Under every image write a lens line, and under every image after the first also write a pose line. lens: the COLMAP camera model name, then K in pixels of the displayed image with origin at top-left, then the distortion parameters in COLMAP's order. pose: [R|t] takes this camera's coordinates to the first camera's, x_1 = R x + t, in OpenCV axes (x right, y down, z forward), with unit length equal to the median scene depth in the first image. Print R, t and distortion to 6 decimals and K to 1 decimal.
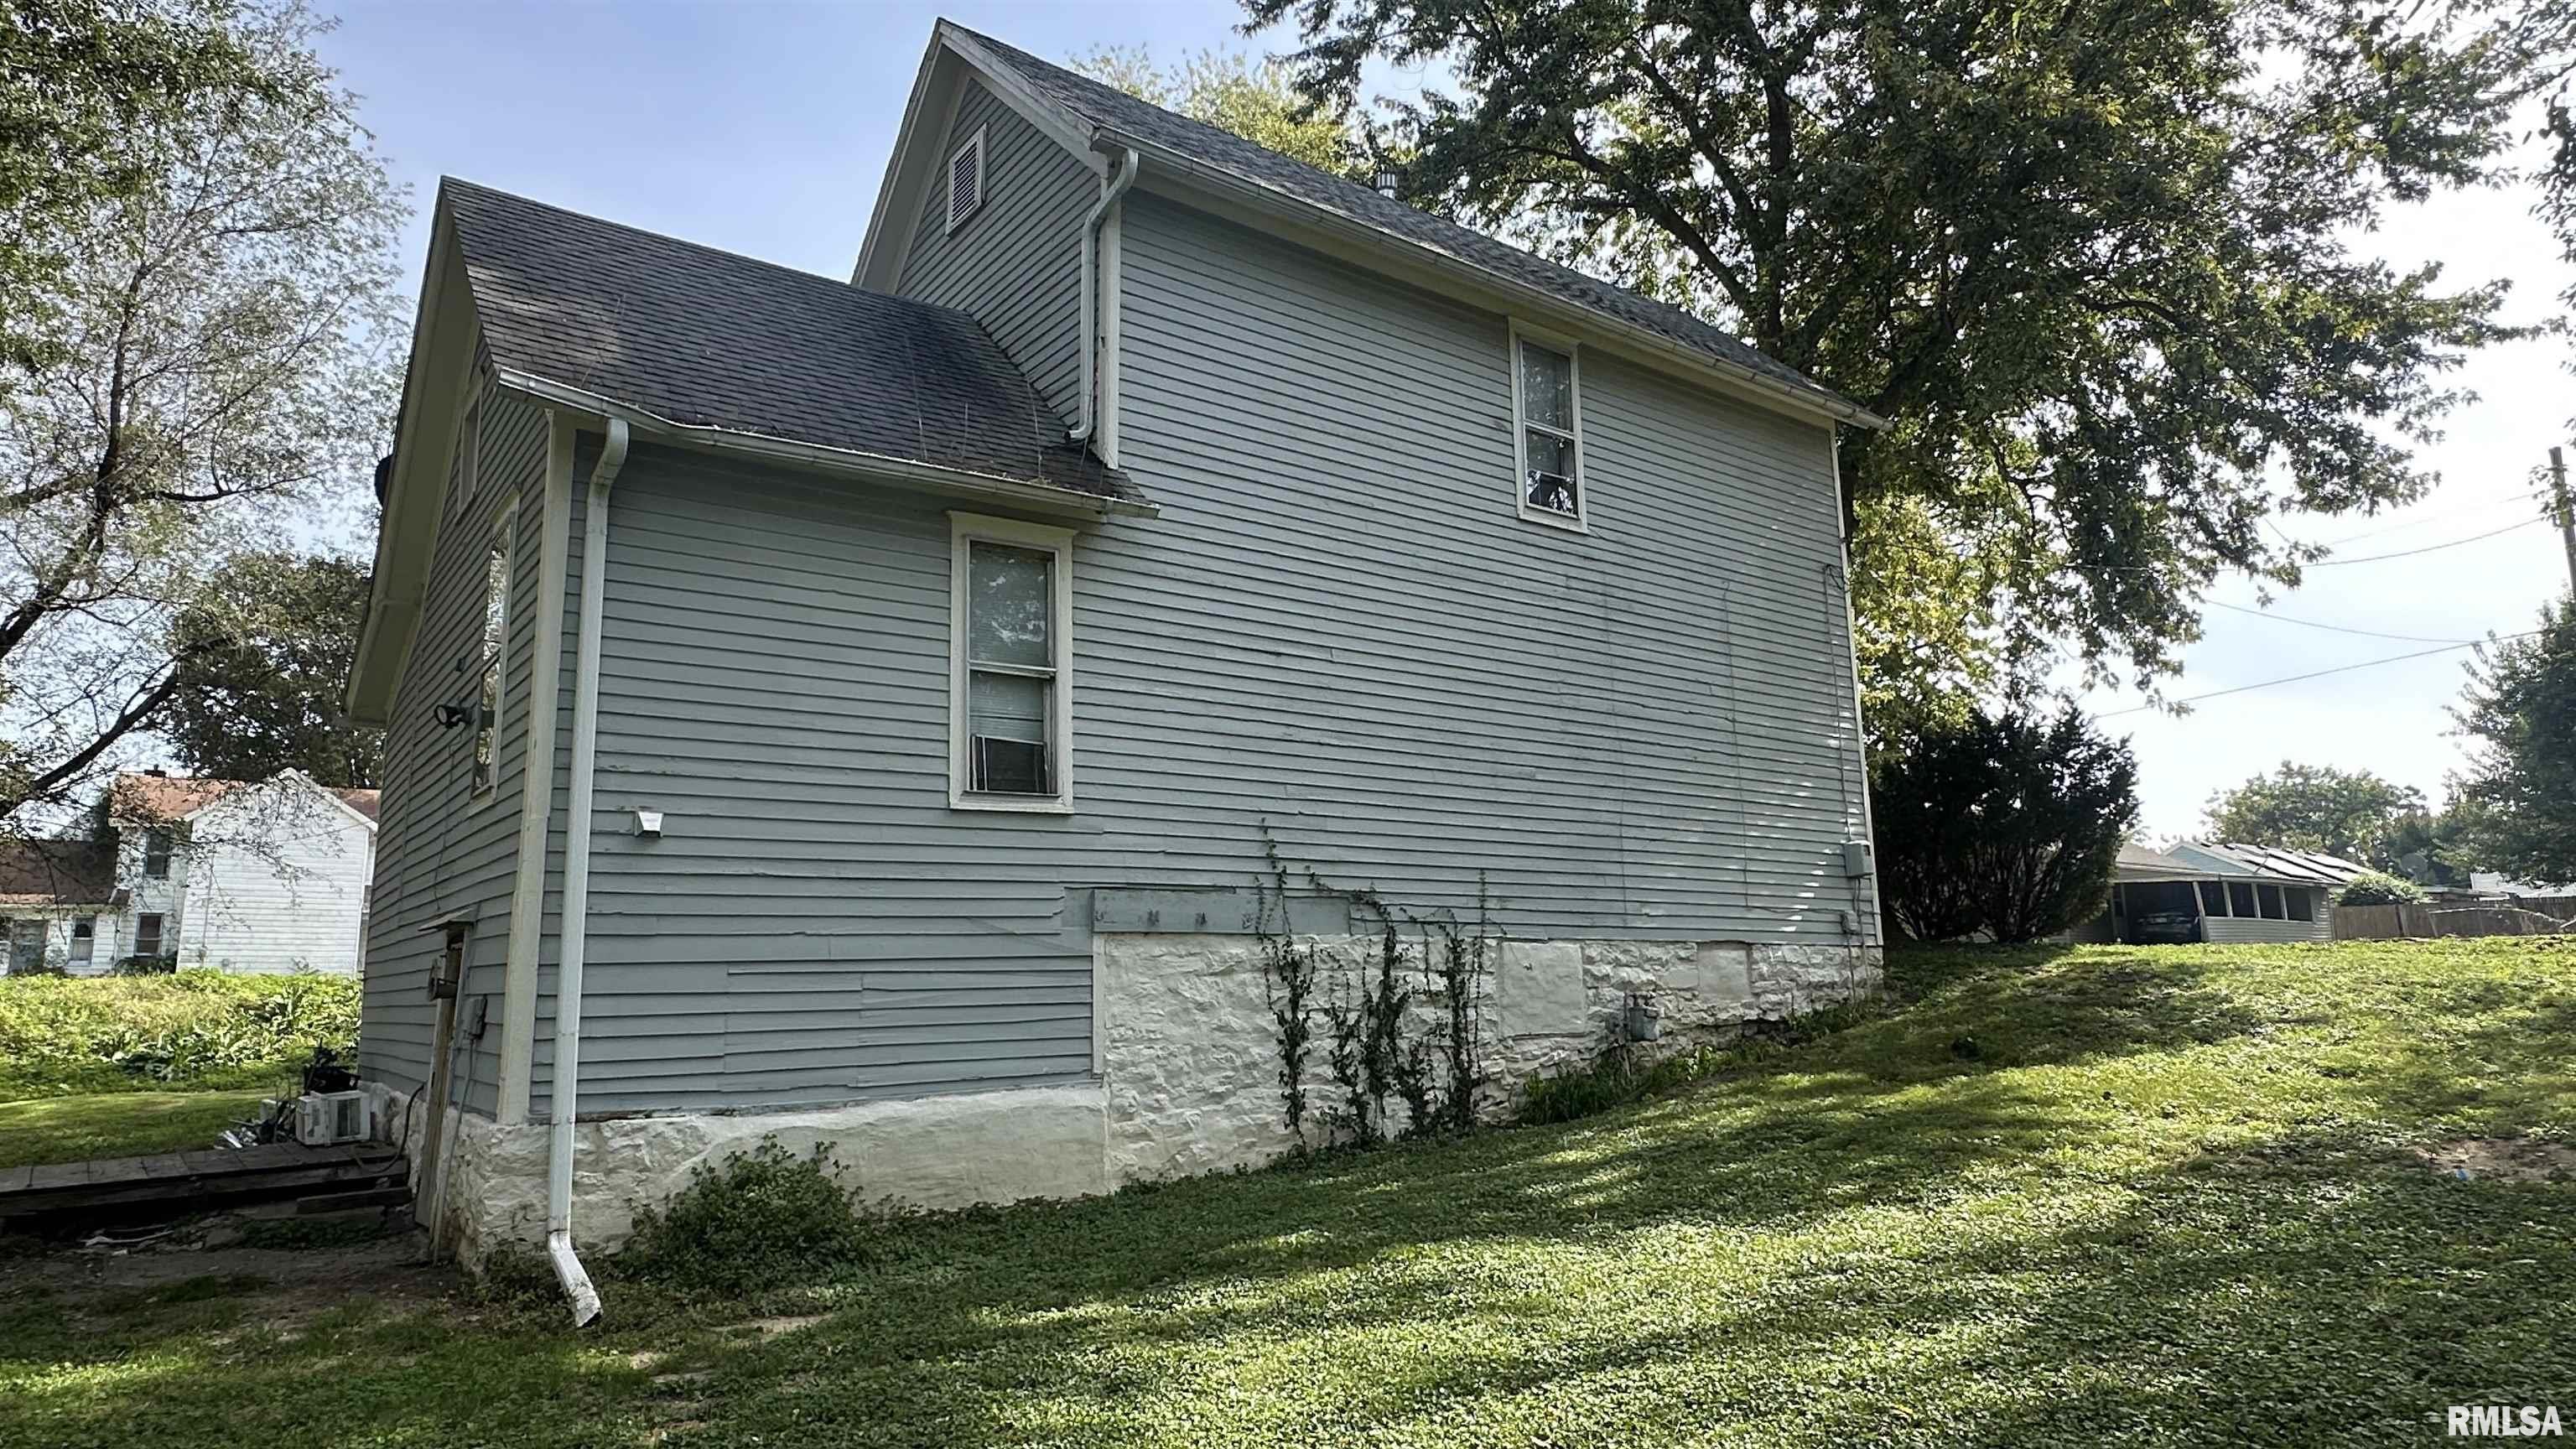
lens RADIAL K [[1556.6, 0, 1288.0], [0, 1556.6, 724.5], [0, 0, 1]] dist [-0.001354, -0.000283]
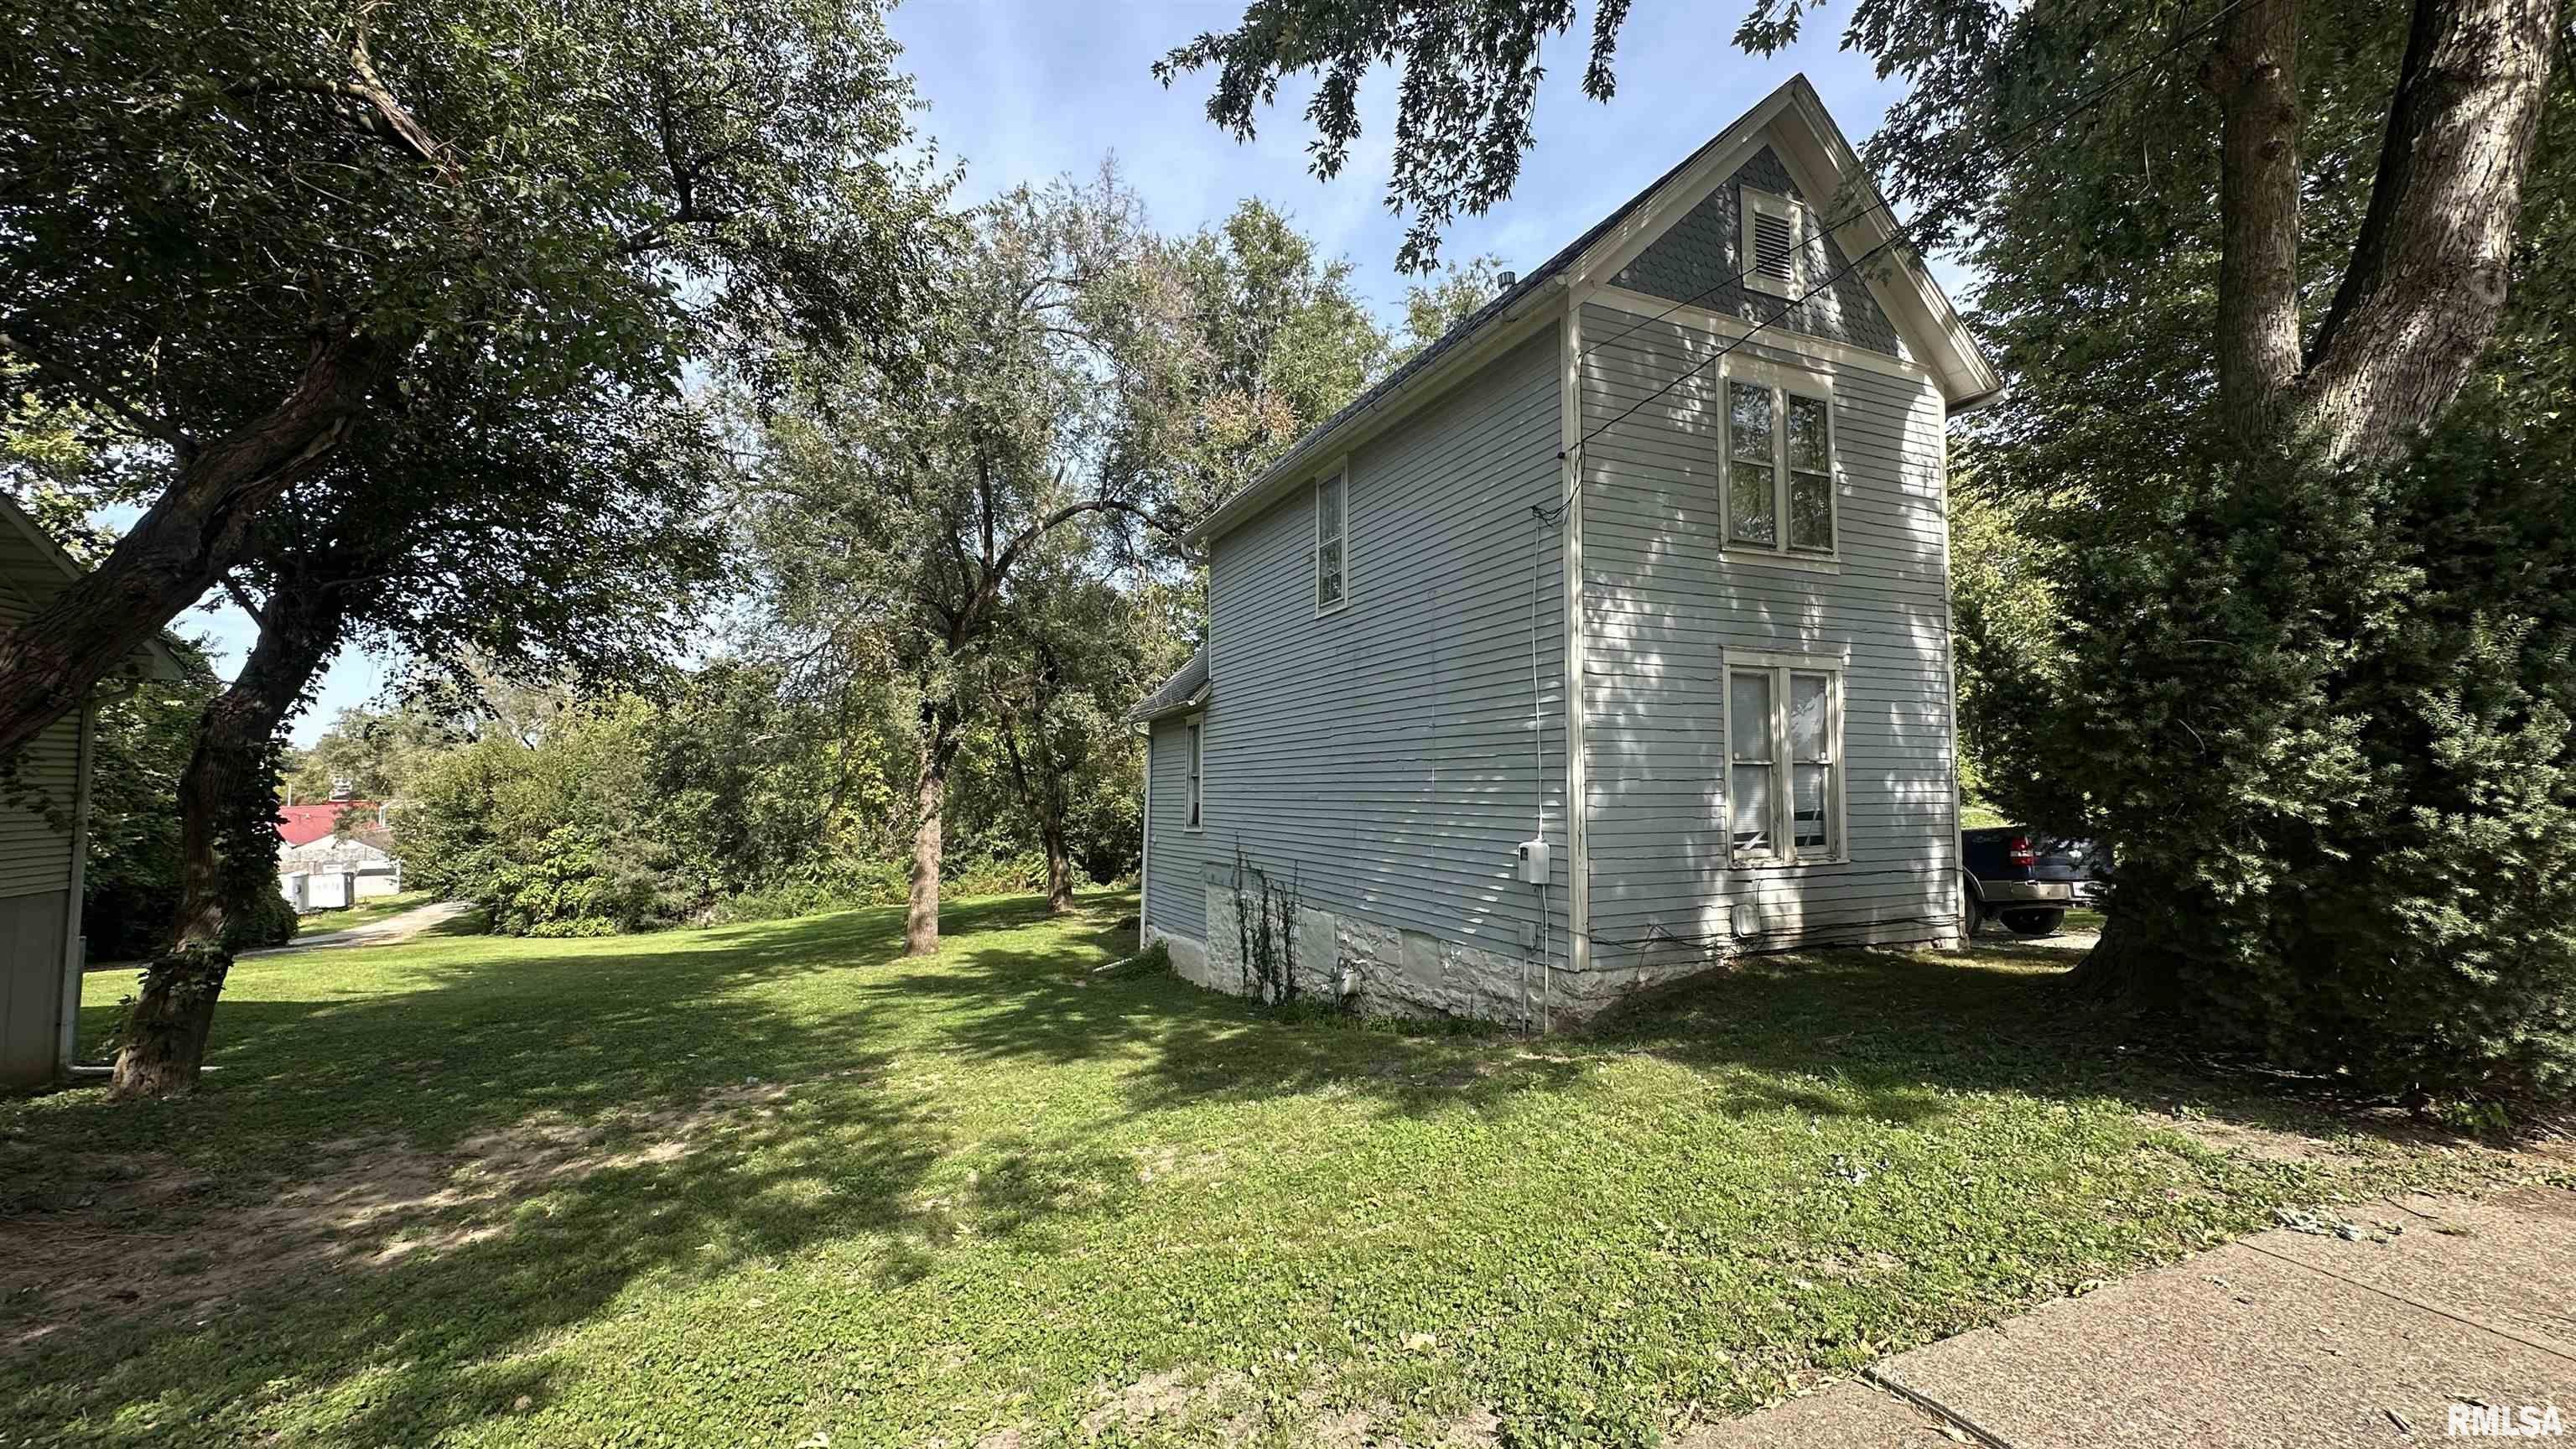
lens RADIAL K [[1039.6, 0, 1288.0], [0, 1039.6, 724.5], [0, 0, 1]] dist [-0.001282, 0.000200]
pose [[-0.223250, -0.044198, -0.973759, 1.018728], [0.174771, 0.980968, -0.084594, 0.038775], [0.958965, -0.189071, -0.211277, 1.074415]]
